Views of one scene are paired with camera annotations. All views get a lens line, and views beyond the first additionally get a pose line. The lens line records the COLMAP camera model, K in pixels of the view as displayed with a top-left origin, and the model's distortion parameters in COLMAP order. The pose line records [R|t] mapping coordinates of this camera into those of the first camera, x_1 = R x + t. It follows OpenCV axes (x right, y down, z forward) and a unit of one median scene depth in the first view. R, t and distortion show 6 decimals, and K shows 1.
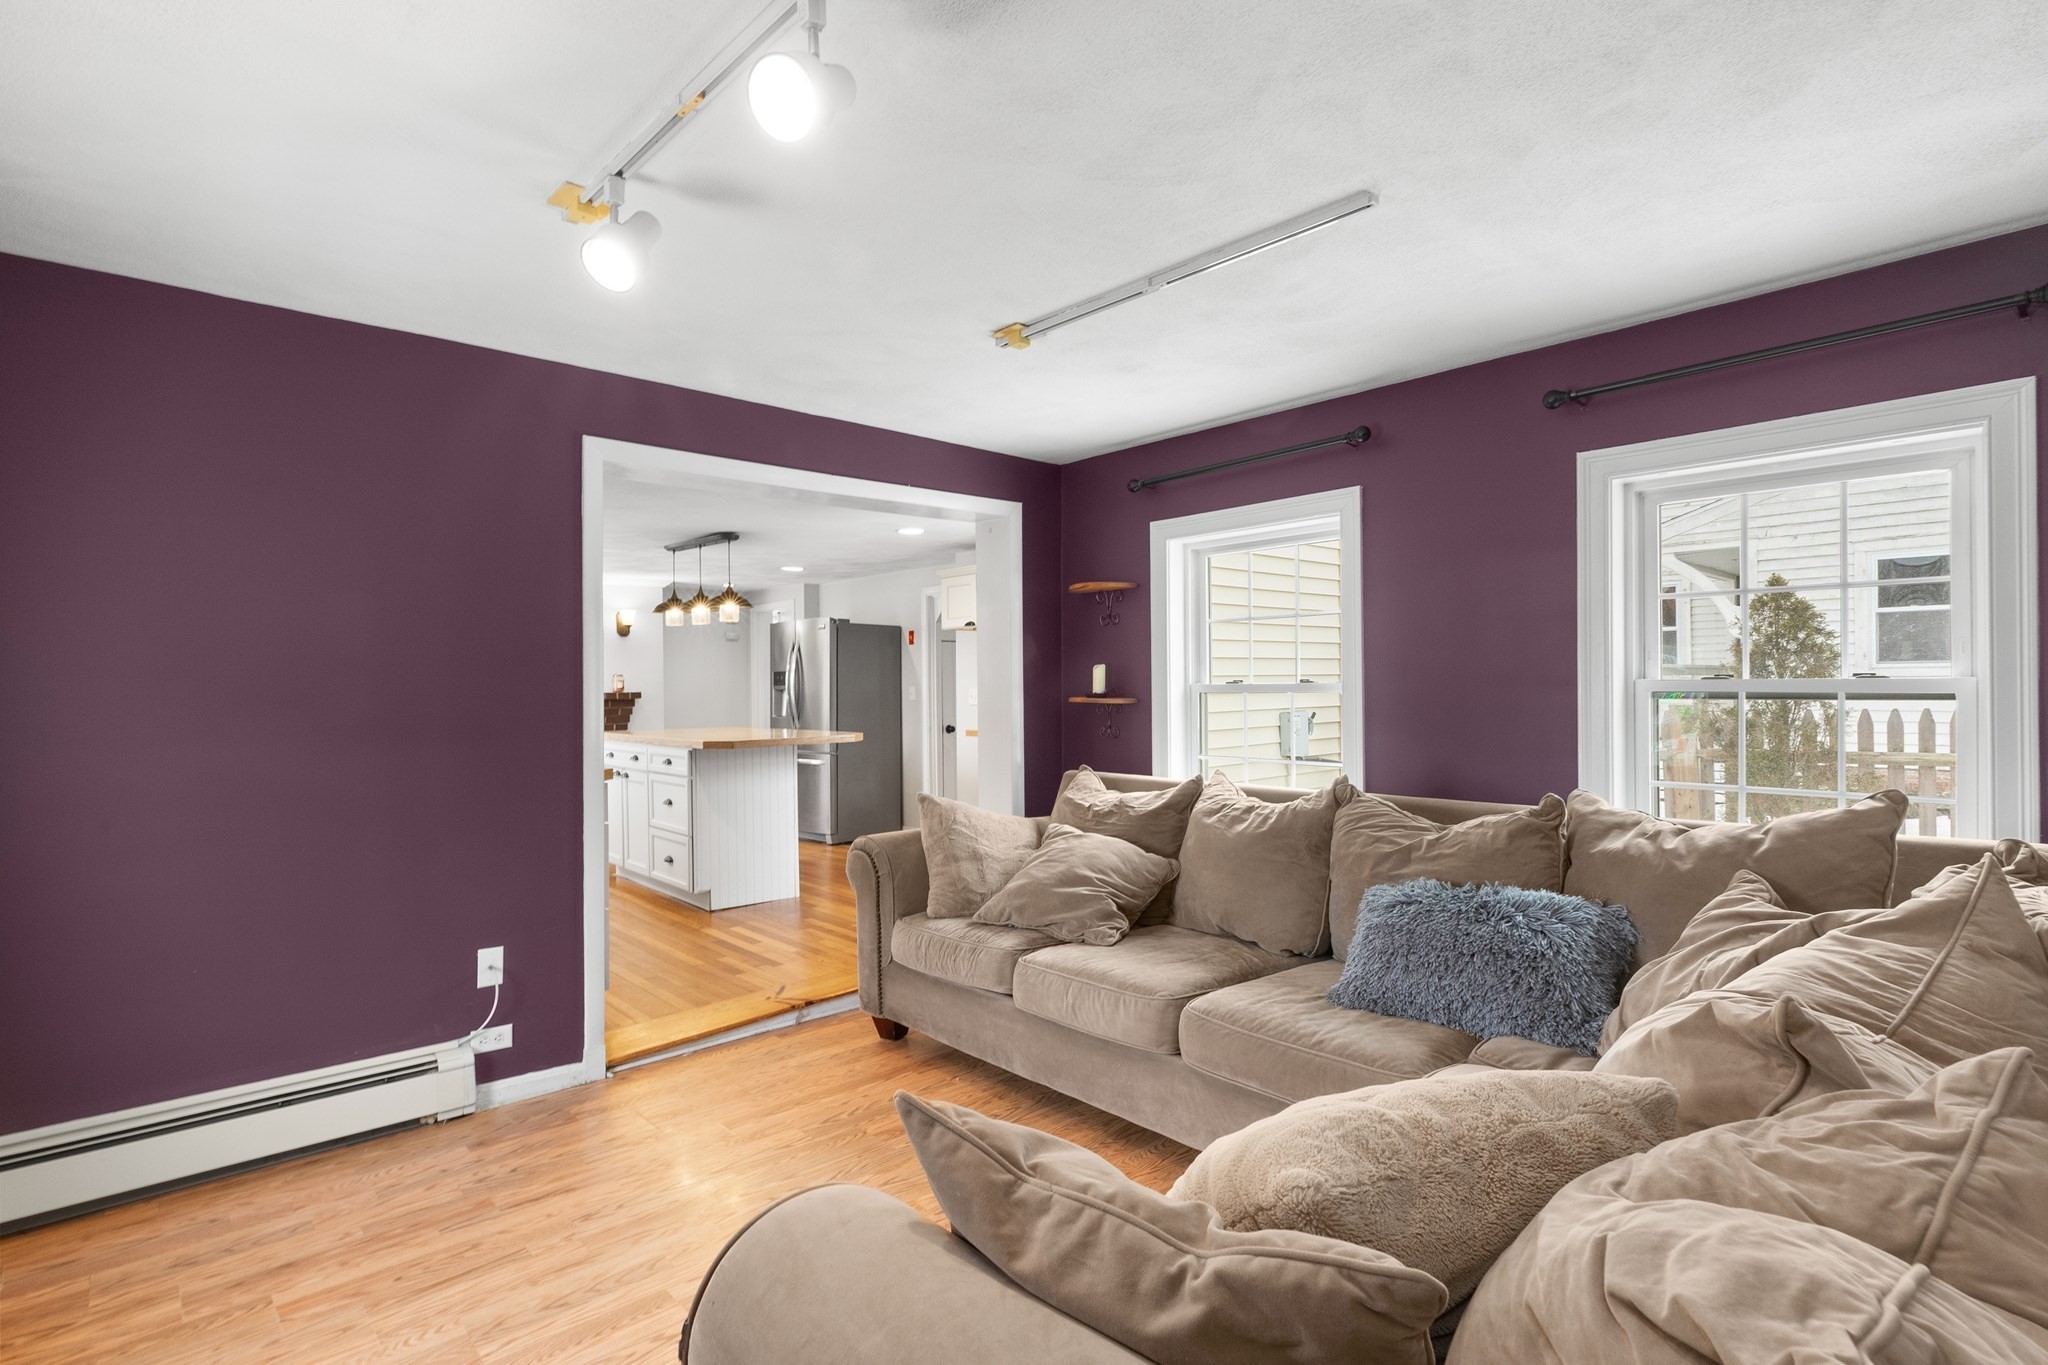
lens RADIAL K [[1026.8, 0, 1030.6], [0, 1026.8, 671.8], [0, 0, 1]] dist [0.016920, -0.000363]
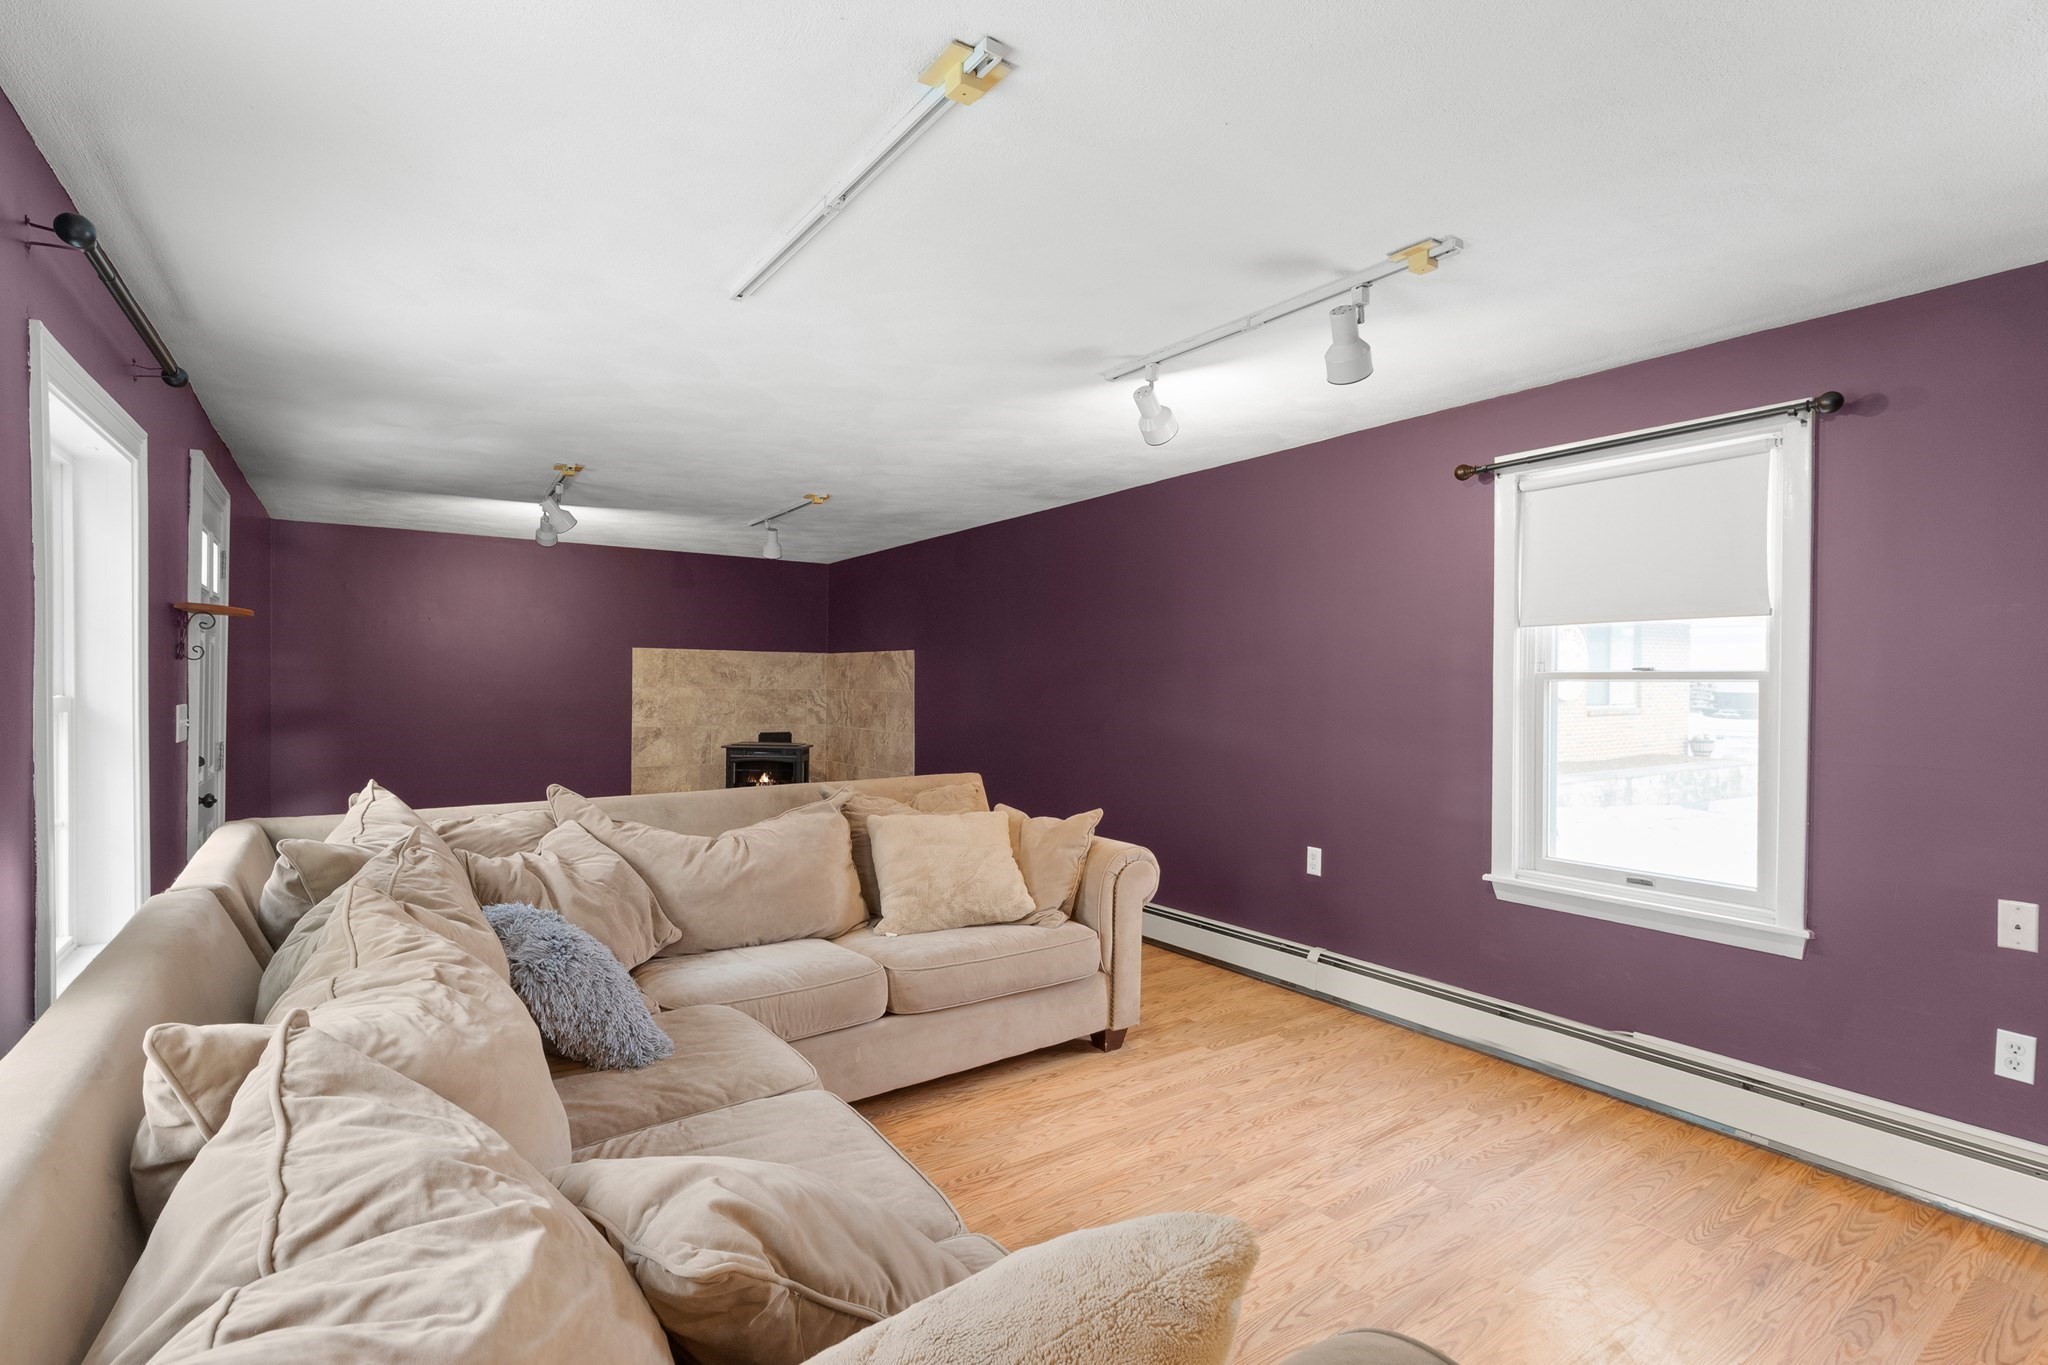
lens RADIAL K [[960.7, 0, 1054.9], [0, 960.7, 682.4], [0, 0, 1]] dist [-0.009199, 0.002041]
pose [[-0.994835, 0.003943, 0.101429, -0.042881], [0.003265, 0.999971, -0.006851, 0.003077], [-0.101454, -0.006484, -0.994819, 0.565042]]
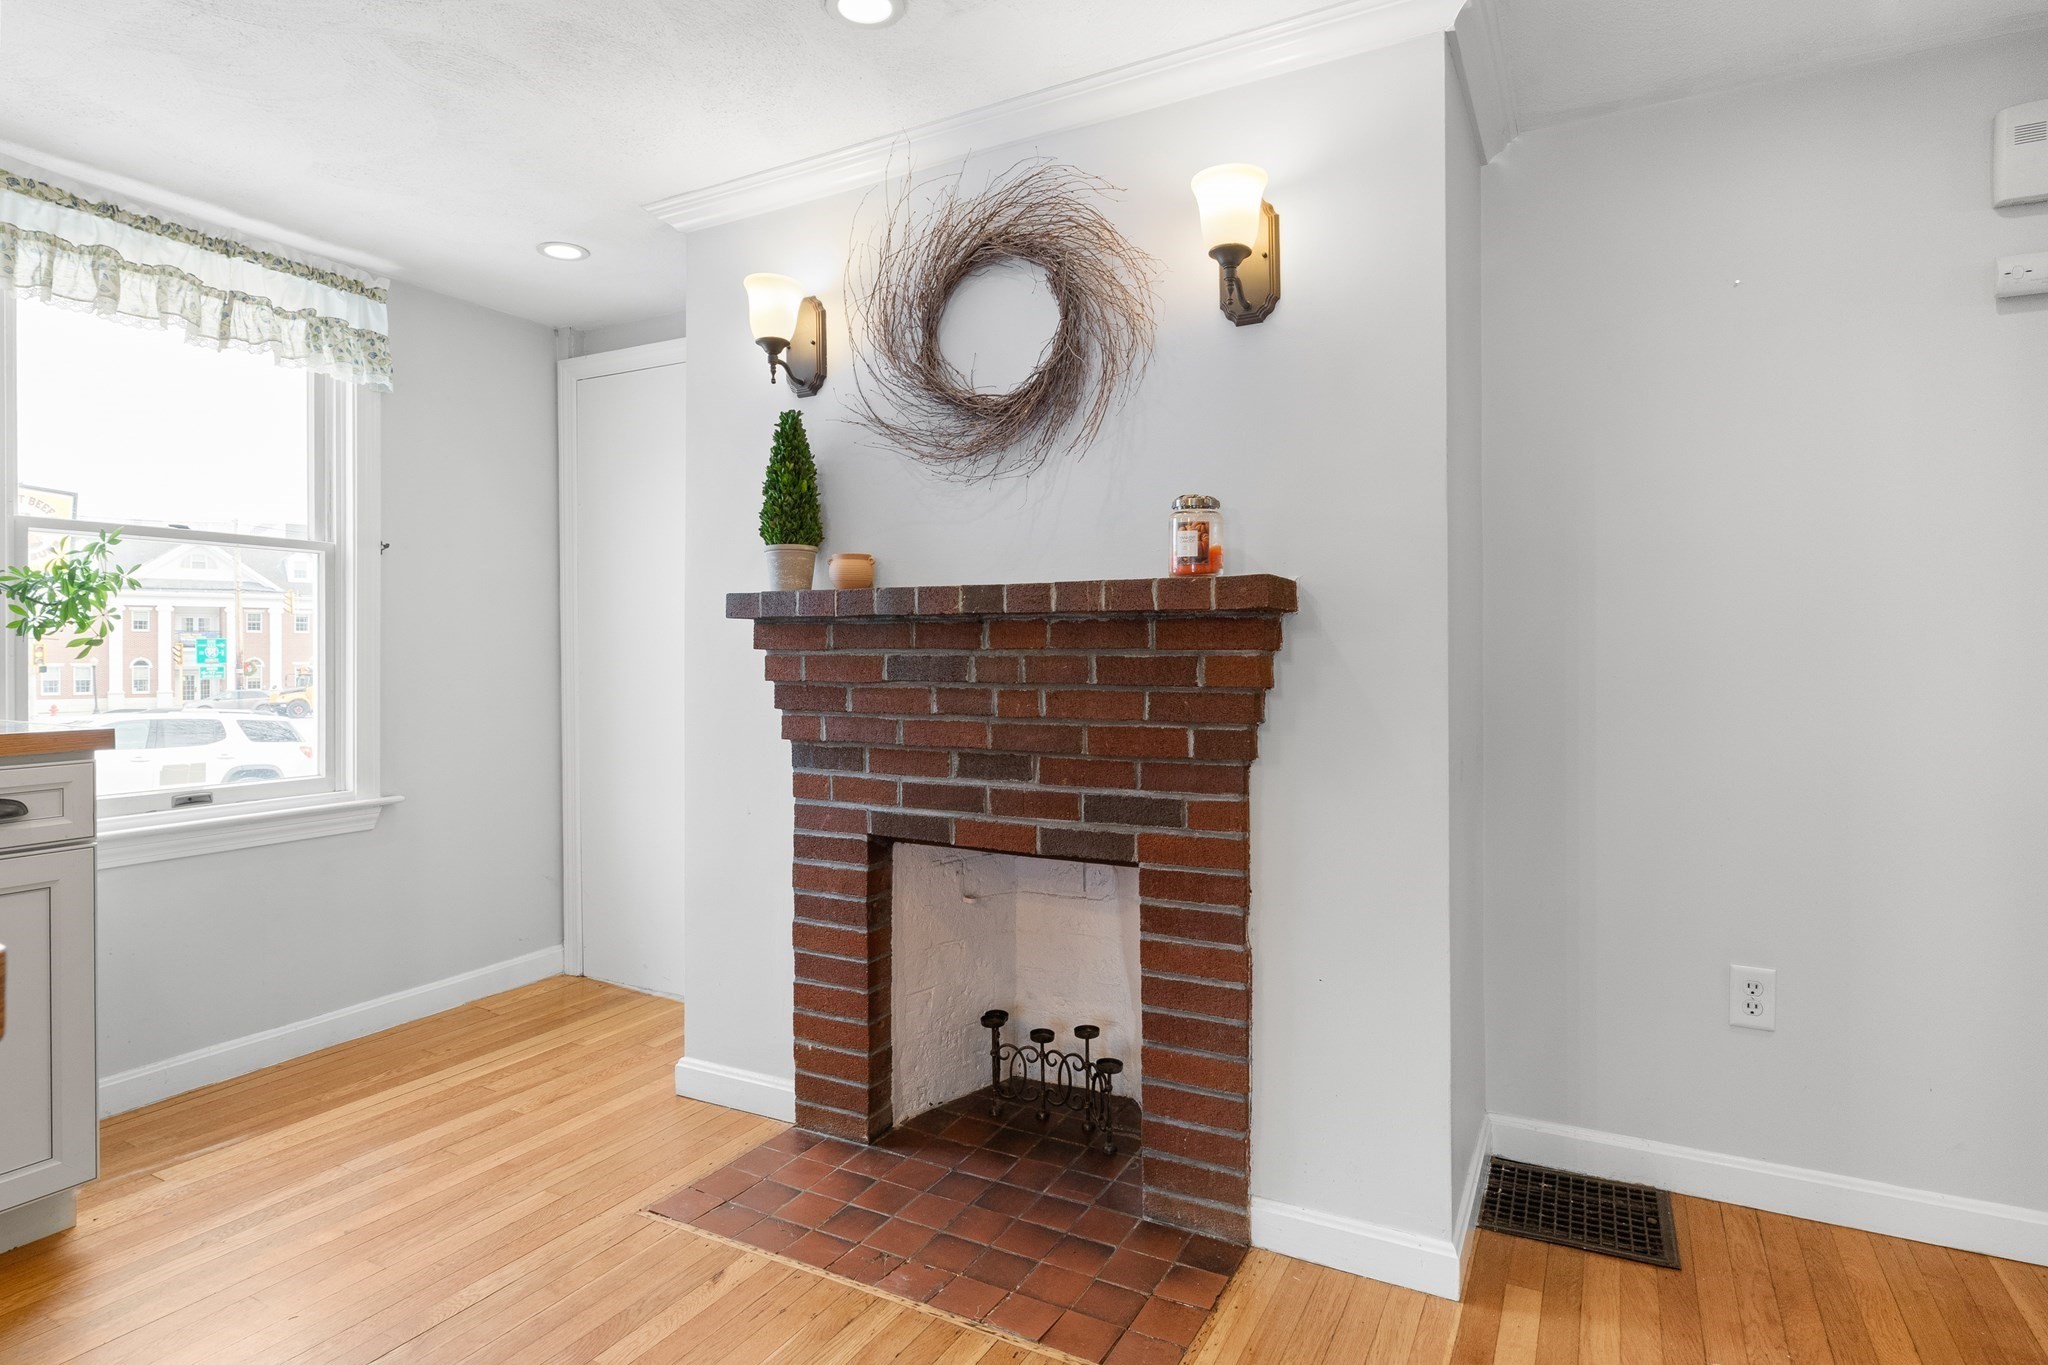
lens RADIAL K [[1080.9, 0, 1026.0], [0, 1080.9, 654.8], [0, 0, 1]] dist [-0.005676, 0.002139]
pose [[0.341784, 0.009309, -0.939732, -0.211439], [0.011418, 0.999836, 0.014057, 0.032786], [0.939709, -0.015535, 0.341622, 0.924312]]
